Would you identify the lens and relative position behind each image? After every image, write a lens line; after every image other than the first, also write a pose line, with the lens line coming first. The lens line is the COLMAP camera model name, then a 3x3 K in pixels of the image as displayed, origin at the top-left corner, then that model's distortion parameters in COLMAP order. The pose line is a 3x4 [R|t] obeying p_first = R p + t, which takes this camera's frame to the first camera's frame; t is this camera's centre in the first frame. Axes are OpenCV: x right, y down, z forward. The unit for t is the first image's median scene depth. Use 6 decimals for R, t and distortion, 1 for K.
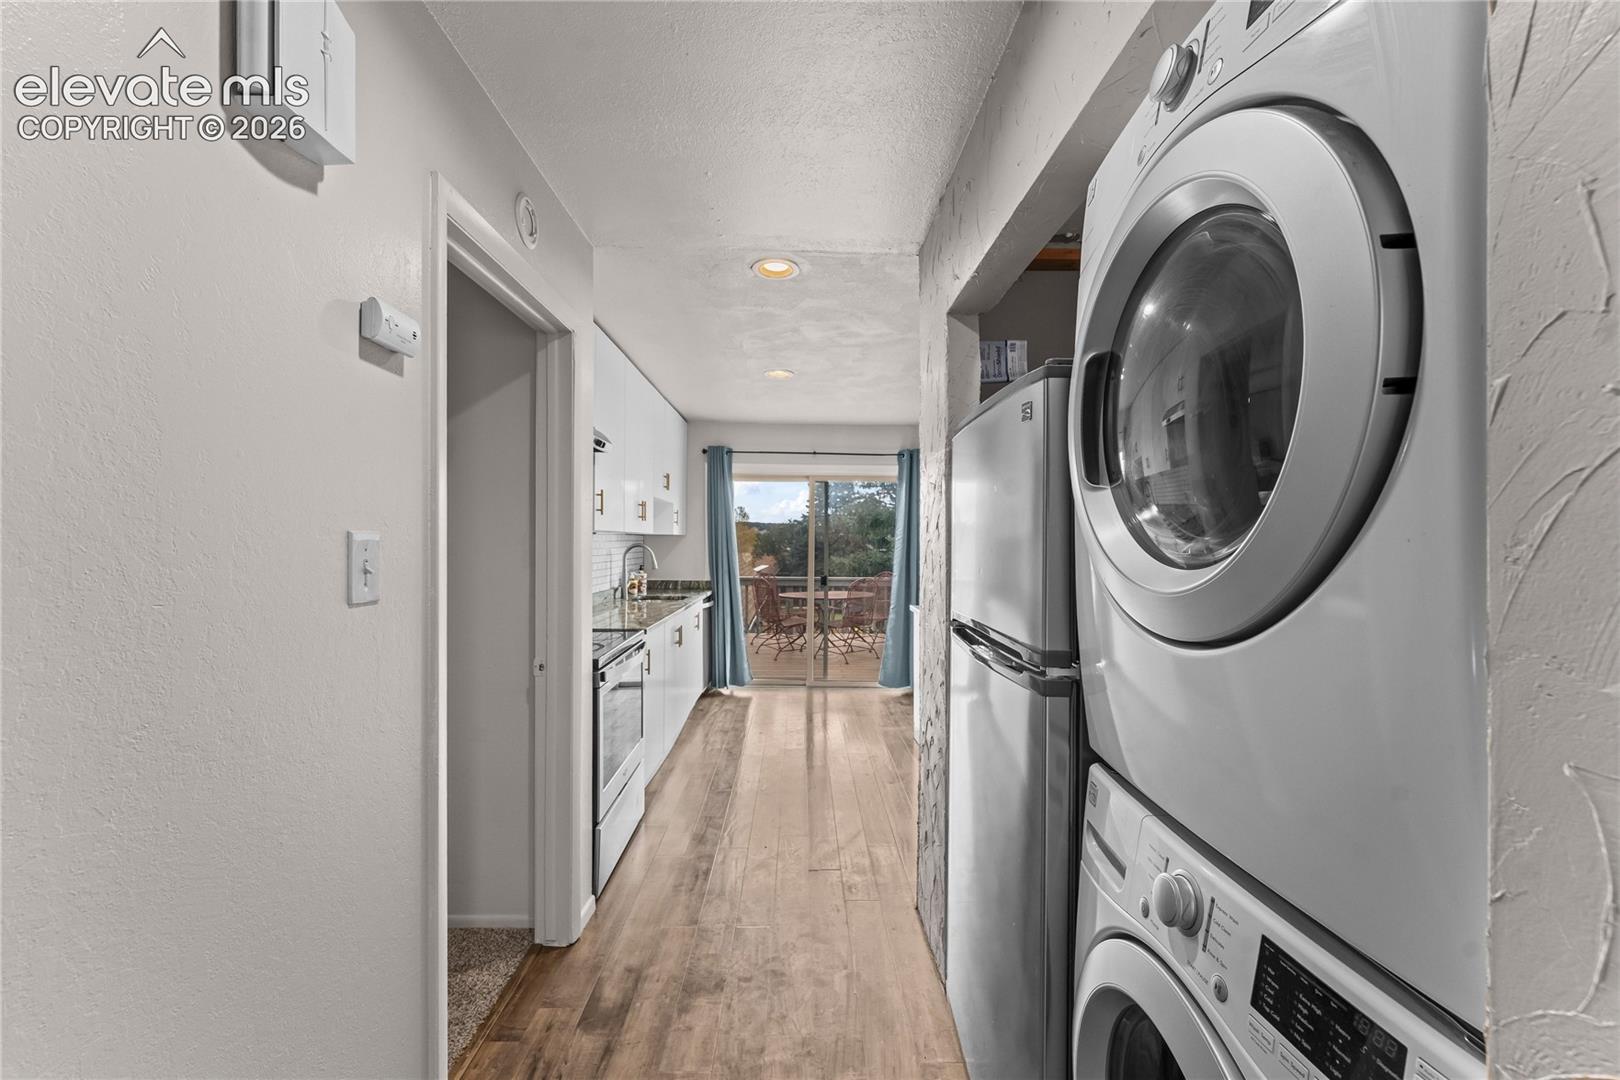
lens RADIAL K [[652.6, 0, 802.5], [0, 652.6, 538.1], [0, 0, 1]] dist [-0.000237, -0.000159]
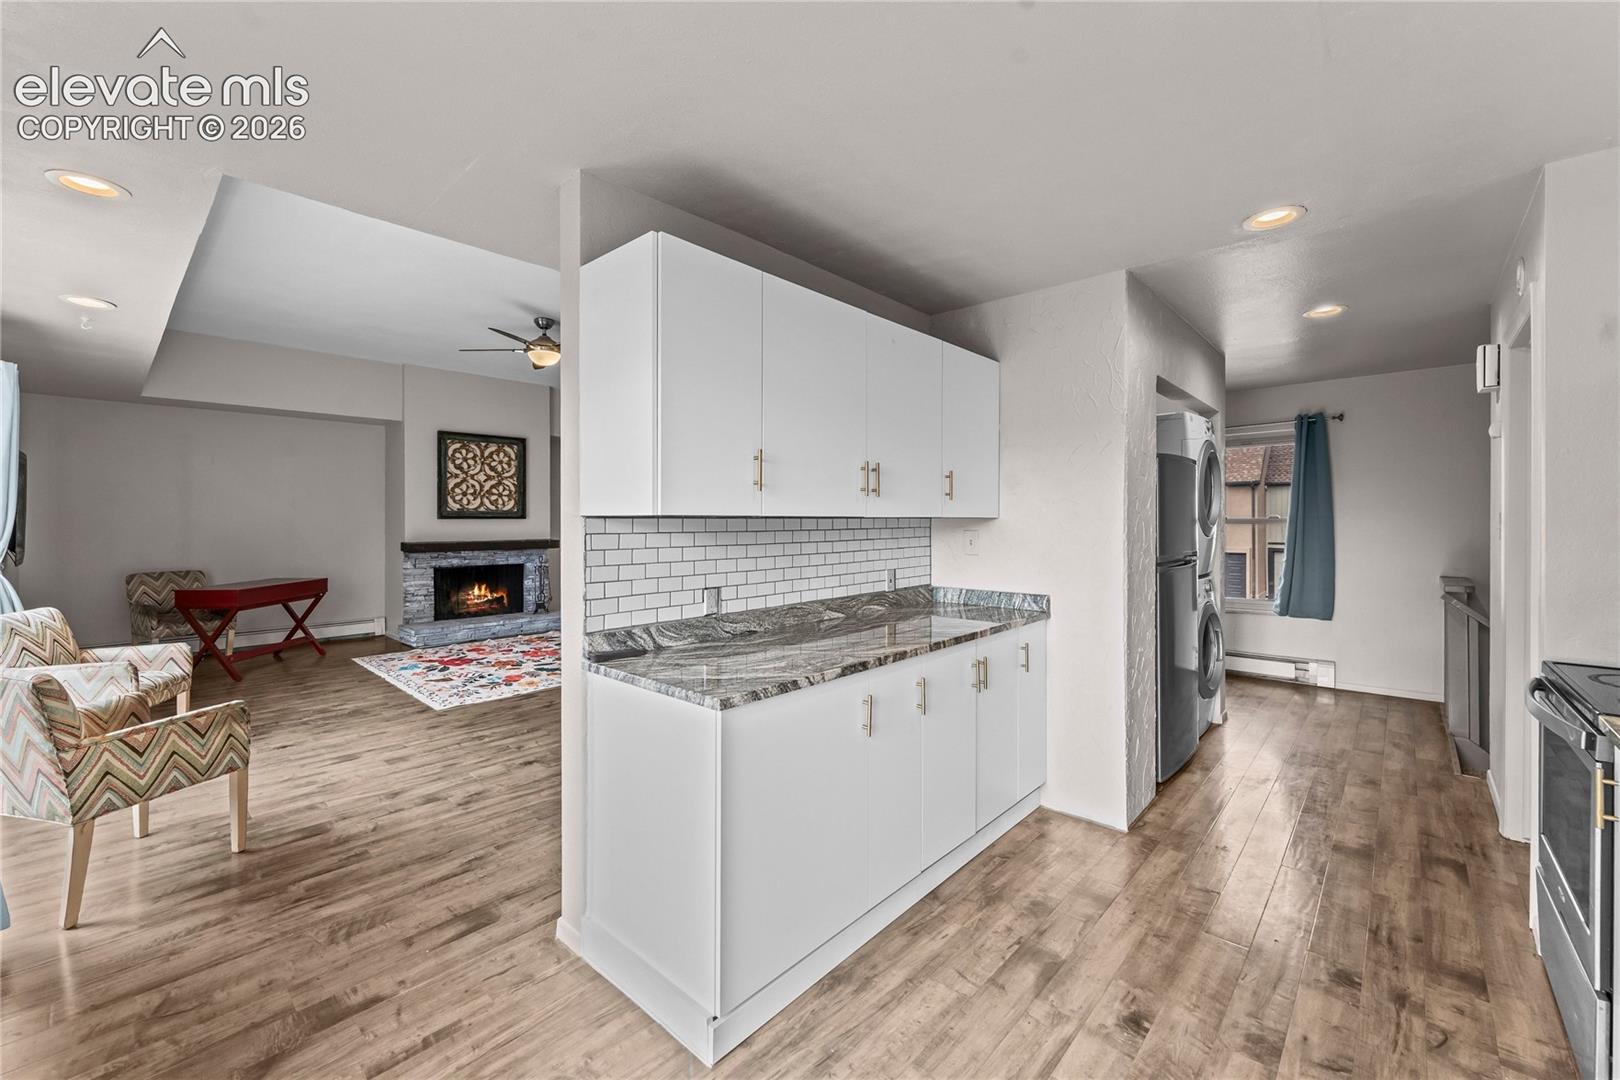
lens RADIAL K [[652.6, 0, 799.4], [0, 652.6, 519.4], [0, 0, 1]] dist [-0.000237, -0.000159]
pose [[-0.727219, -0.003249, 0.686398, -0.094751], [-0.003424, 0.999994, 0.001106, 0.004822], [-0.686397, -0.001546, -0.727225, 1.071976]]
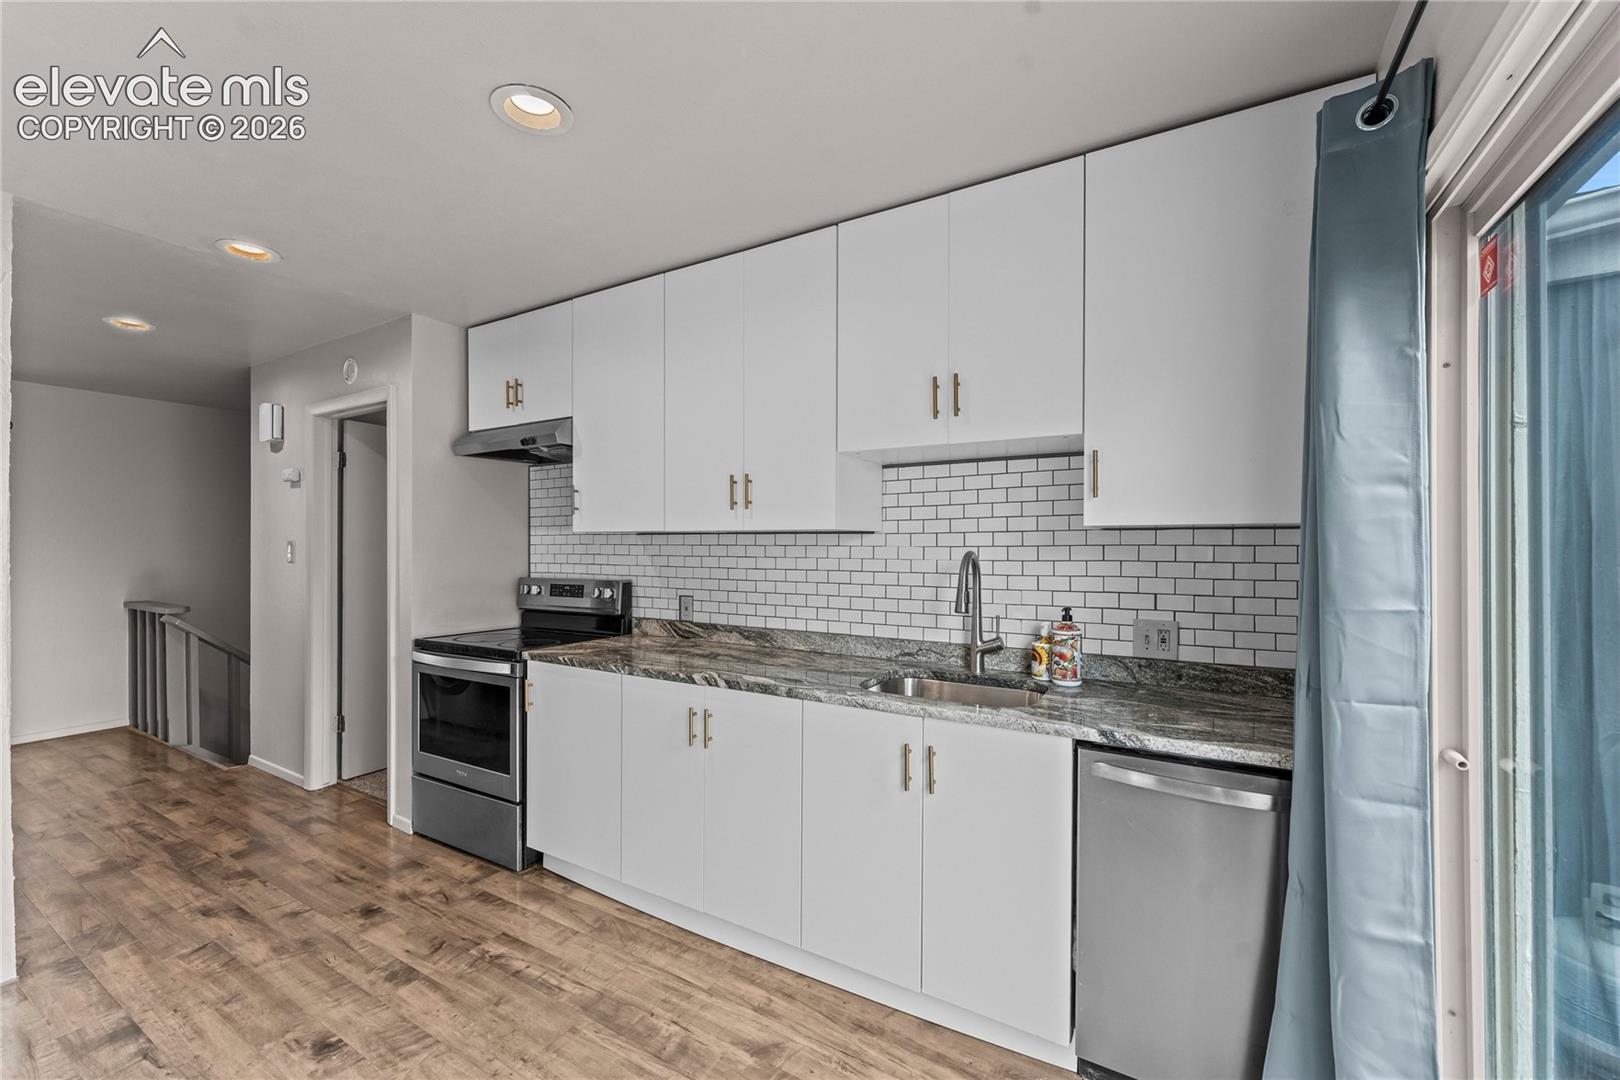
lens RADIAL K [[652.6, 0, 797.2], [0, 652.6, 547.7], [0, 0, 1]] dist [-0.000237, -0.000159]
pose [[-0.526773, -0.009603, -0.849952, 0.173391], [-0.003287, 0.999952, -0.009260, 0.010470], [0.850000, -0.002085, -0.526779, 1.090644]]
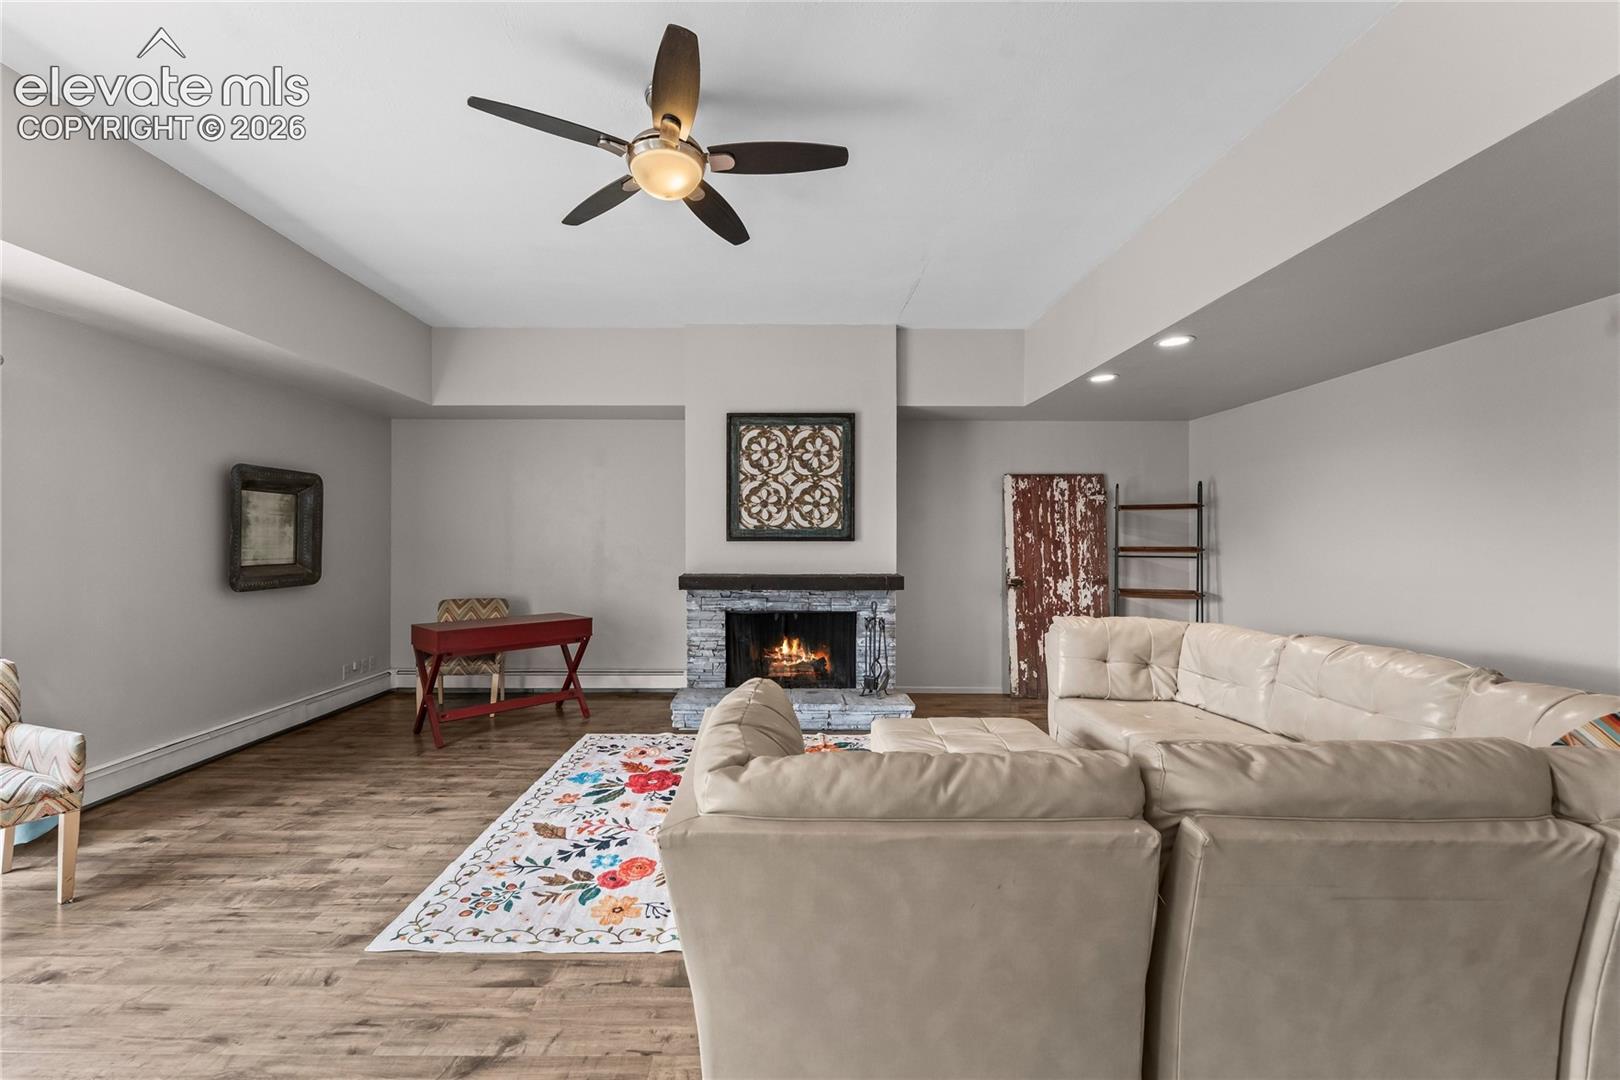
lens RADIAL K [[652.6, 0, 786.1], [0, 652.6, 539.8], [0, 0, 1]] dist [-0.000237, -0.000159]
pose [[0.015835, 0.002607, 0.999871, 0.470565], [-0.004066, 0.999989, -0.002543, 0.008582], [-0.999866, -0.004025, 0.015846, 0.473186]]
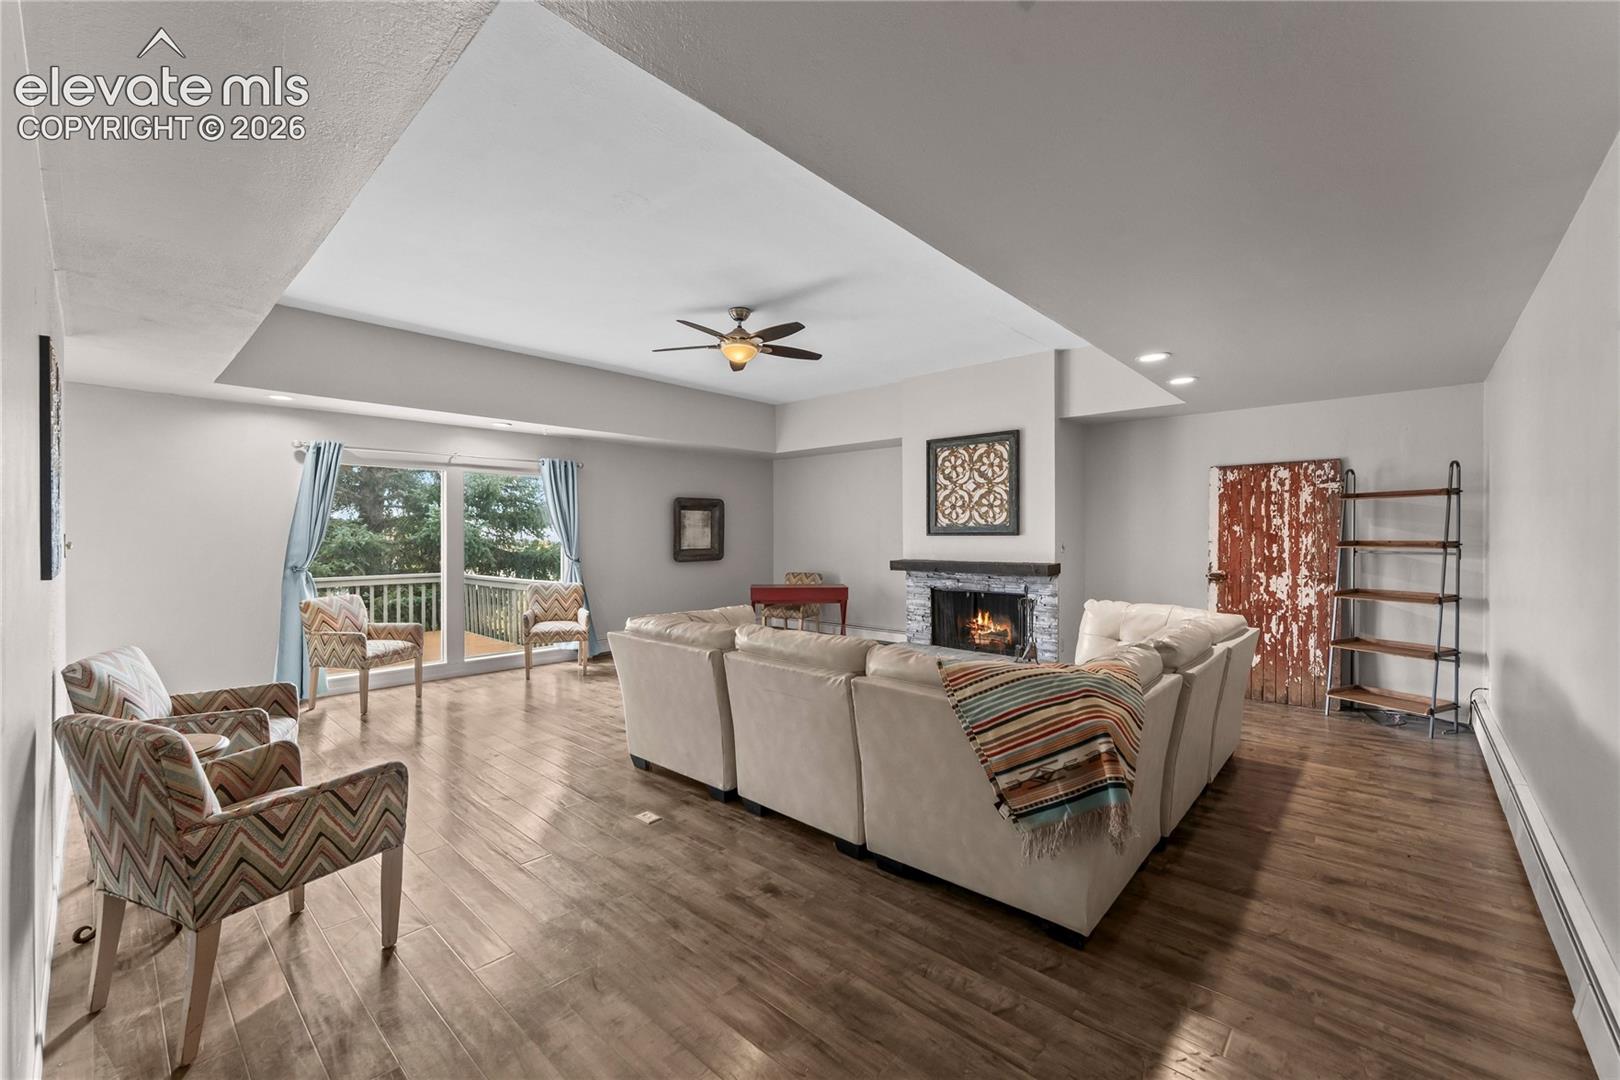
lens RADIAL K [[652.6, 0, 812.1], [0, 652.6, 535.8], [0, 0, 1]] dist [-0.000237, -0.000159]
pose [[0.681696, -0.004565, 0.731621, 0.325834], [0.001427, 0.999987, 0.004909, 0.001912], [-0.731634, -0.002303, 0.681694, -0.151760]]
